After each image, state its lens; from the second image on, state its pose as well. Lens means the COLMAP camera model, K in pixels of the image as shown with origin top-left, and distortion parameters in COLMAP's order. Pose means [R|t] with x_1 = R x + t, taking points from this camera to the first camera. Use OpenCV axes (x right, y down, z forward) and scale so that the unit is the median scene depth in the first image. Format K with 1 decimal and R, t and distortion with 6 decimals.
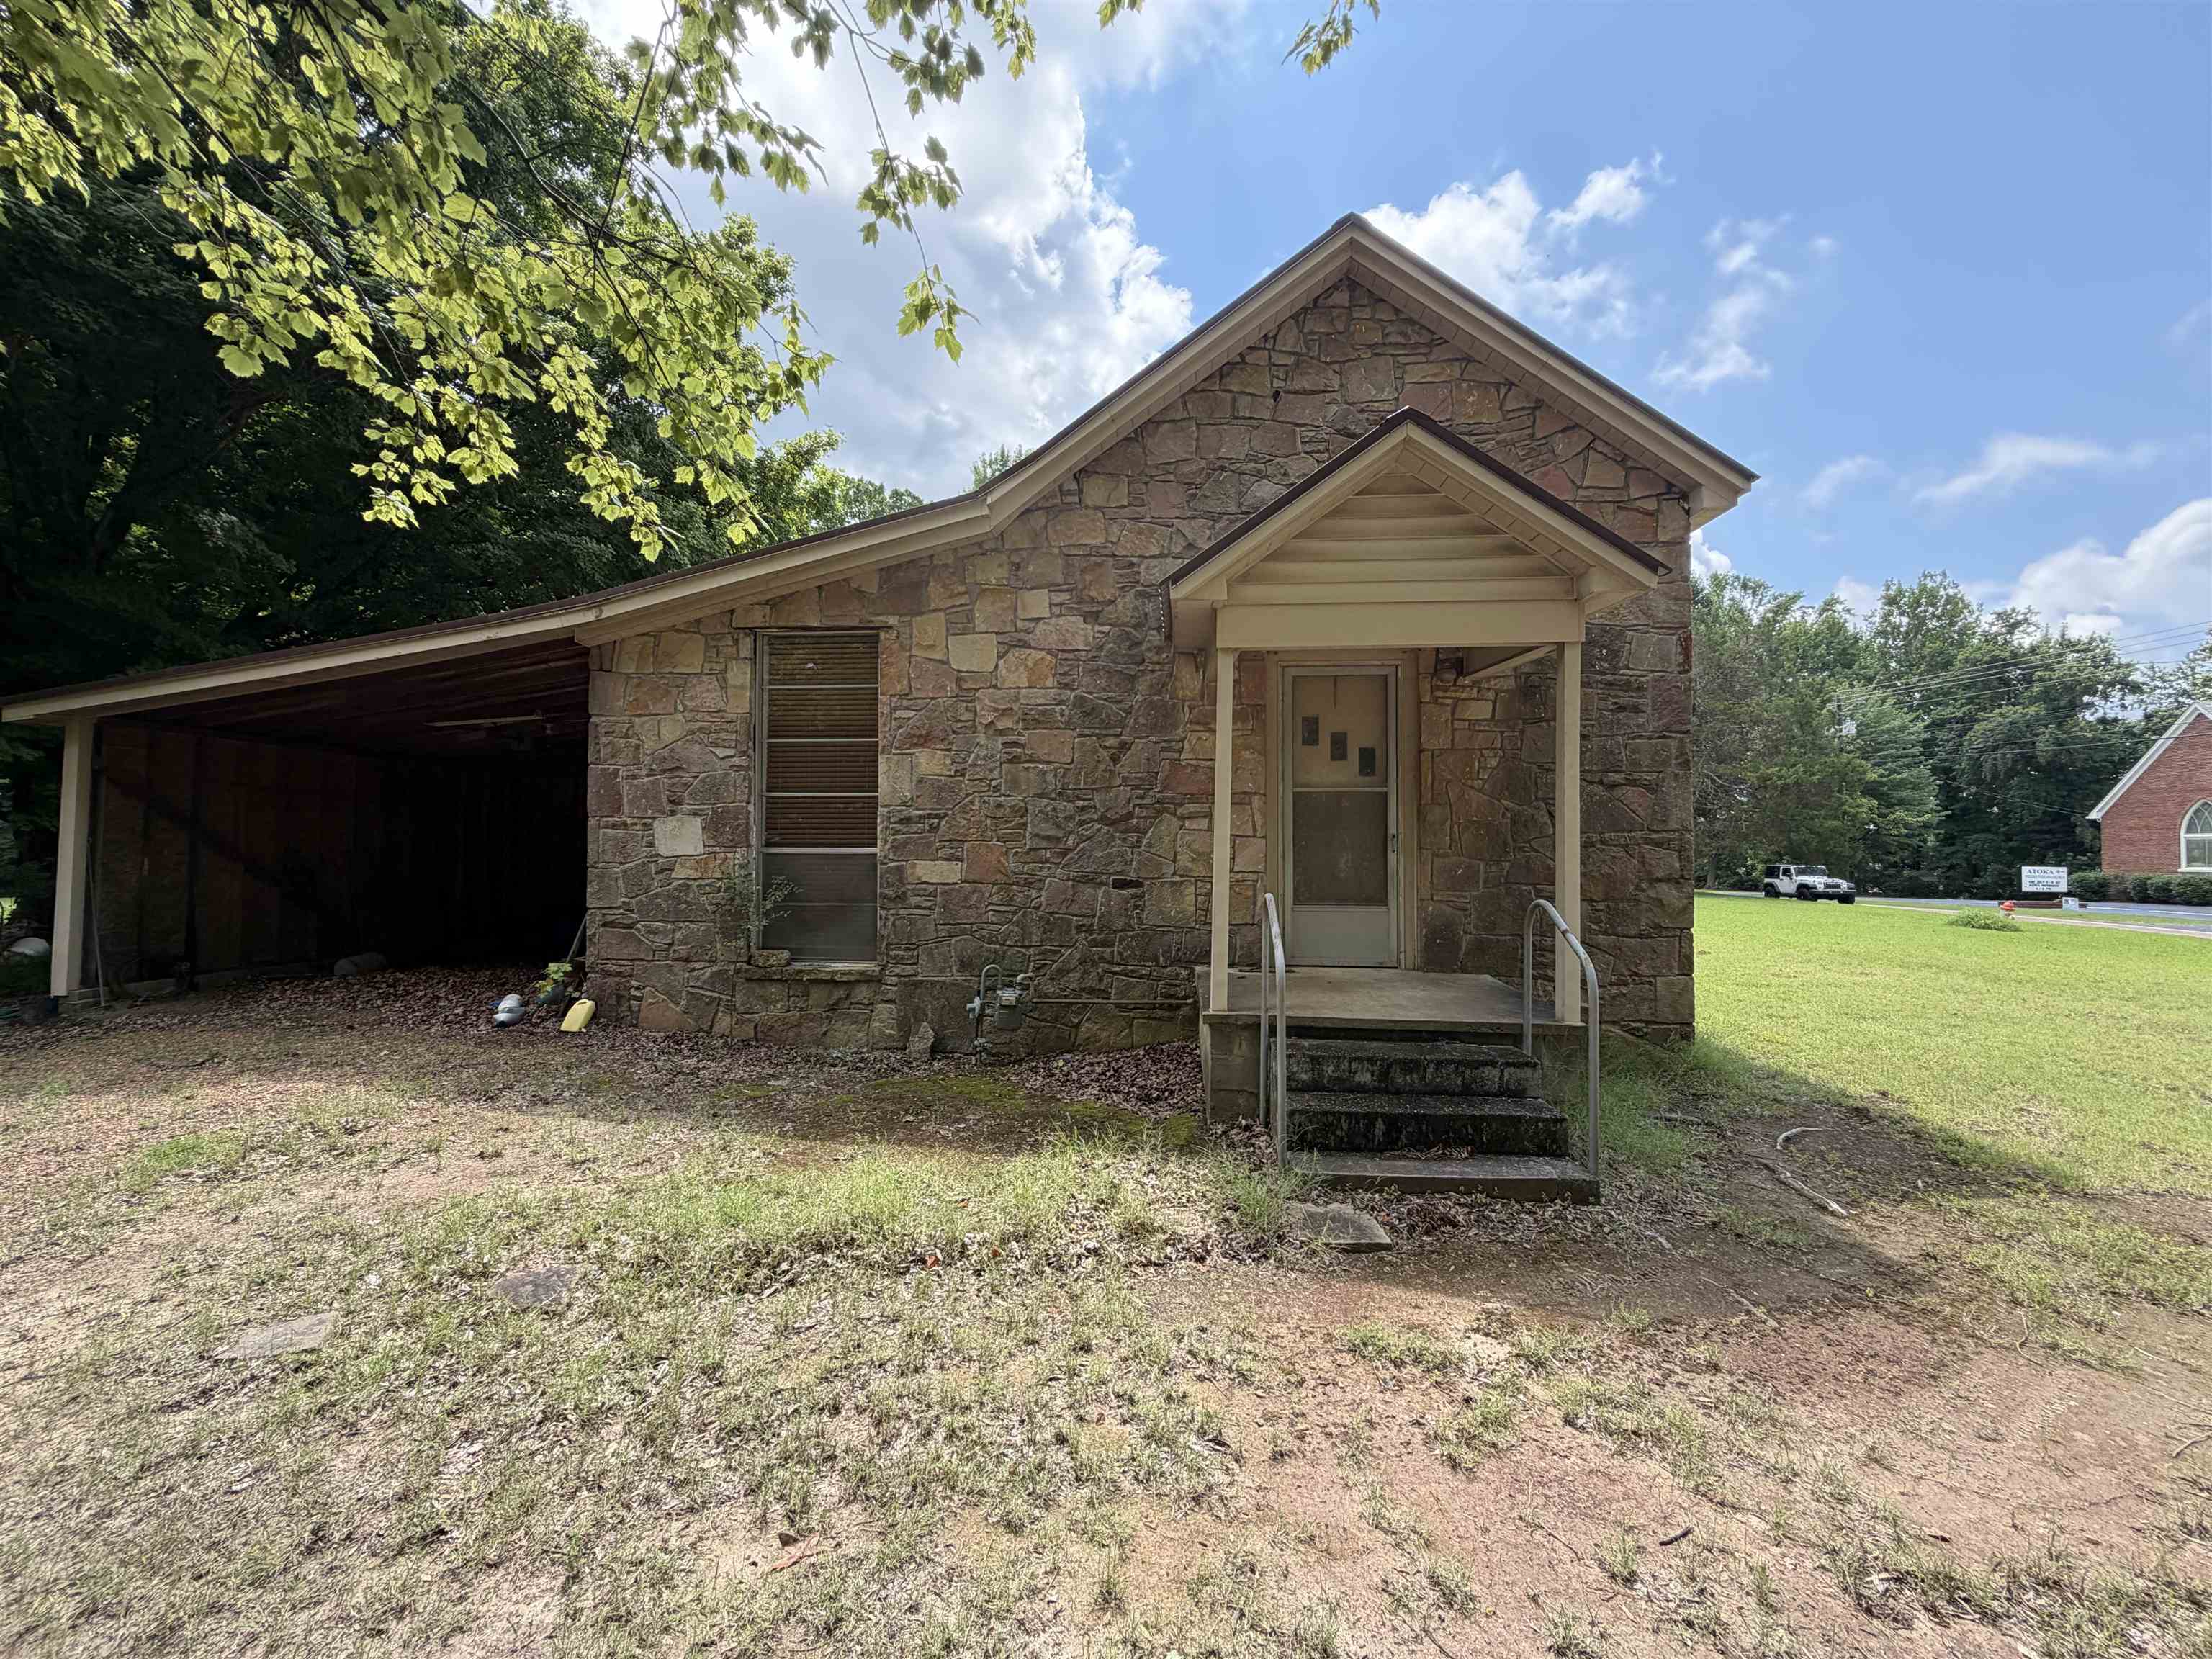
lens RADIAL K [[884.6, 0, 1106.0], [0, 884.6, 829.5], [0, 0, 1]] dist [-0.000845, -0.000019]
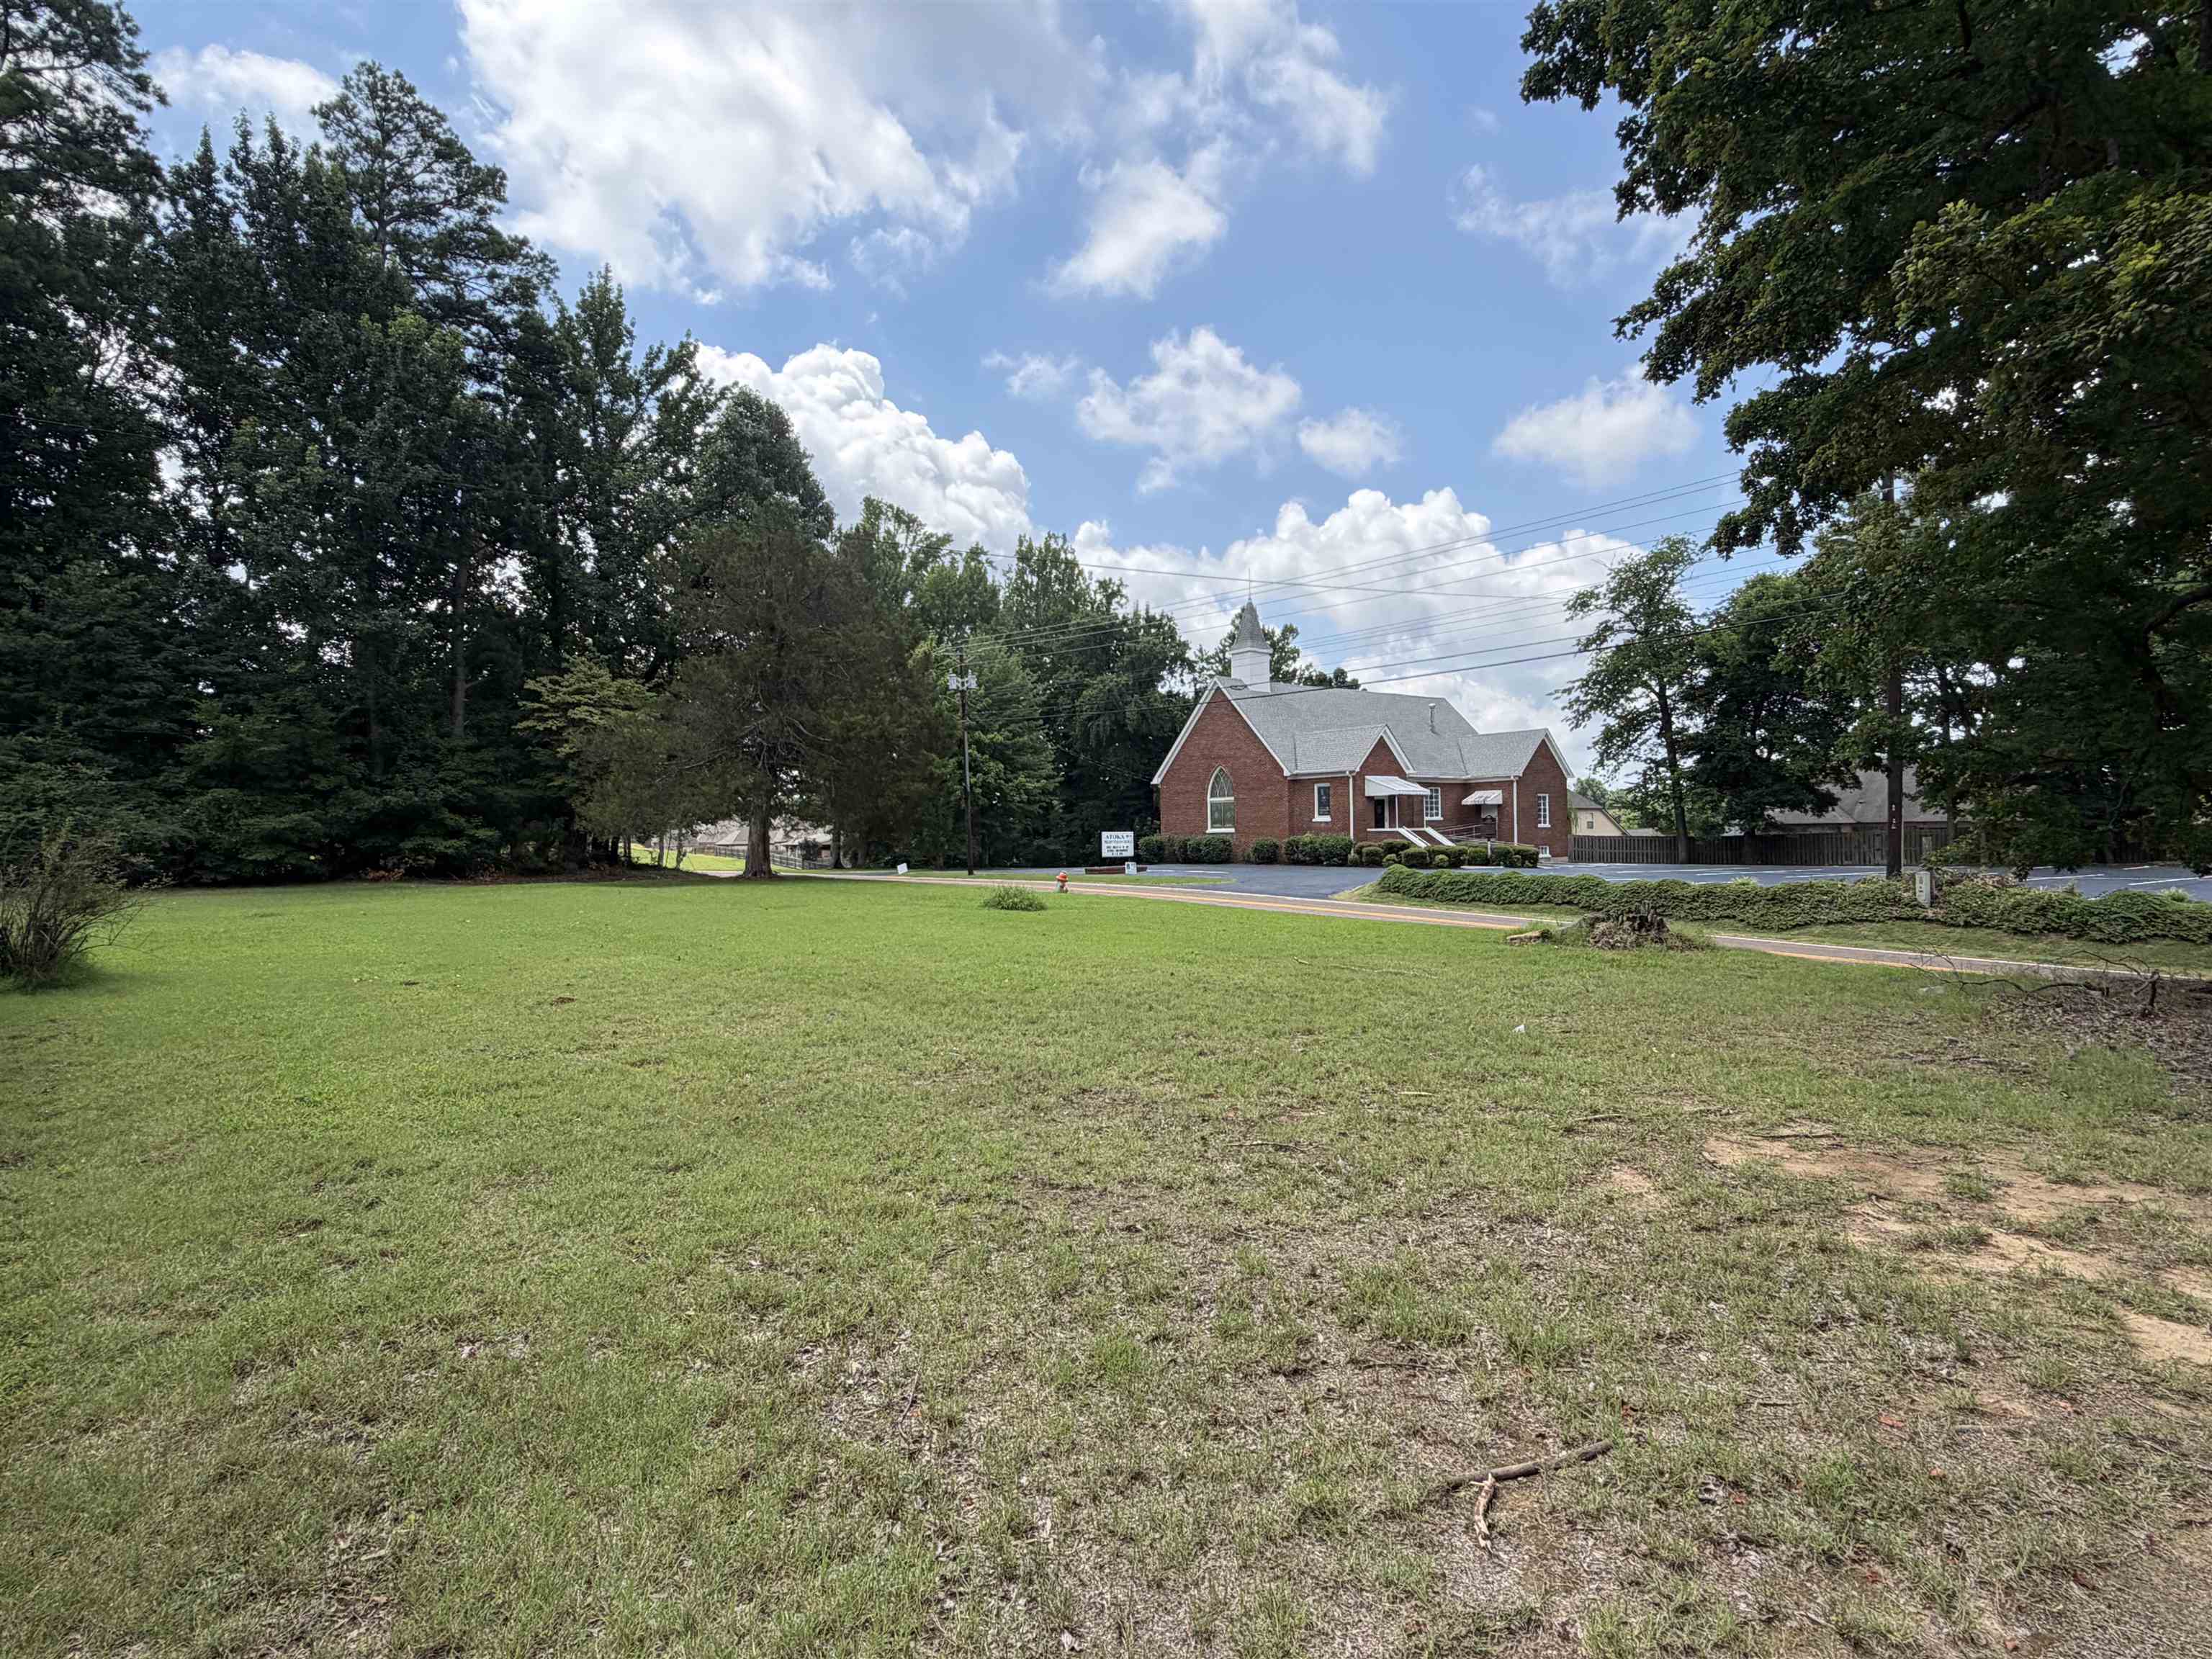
lens RADIAL K [[1156.1, 0, 1106.0], [0, 1156.1, 829.5], [0, 0, 1]] dist [0.000423, -0.000020]
pose [[0.713468, -0.021277, 0.700365, 0.086393], [0.003957, 0.999645, 0.026338, 0.003329], [-0.700677, -0.016020, 0.713299, 0.051628]]
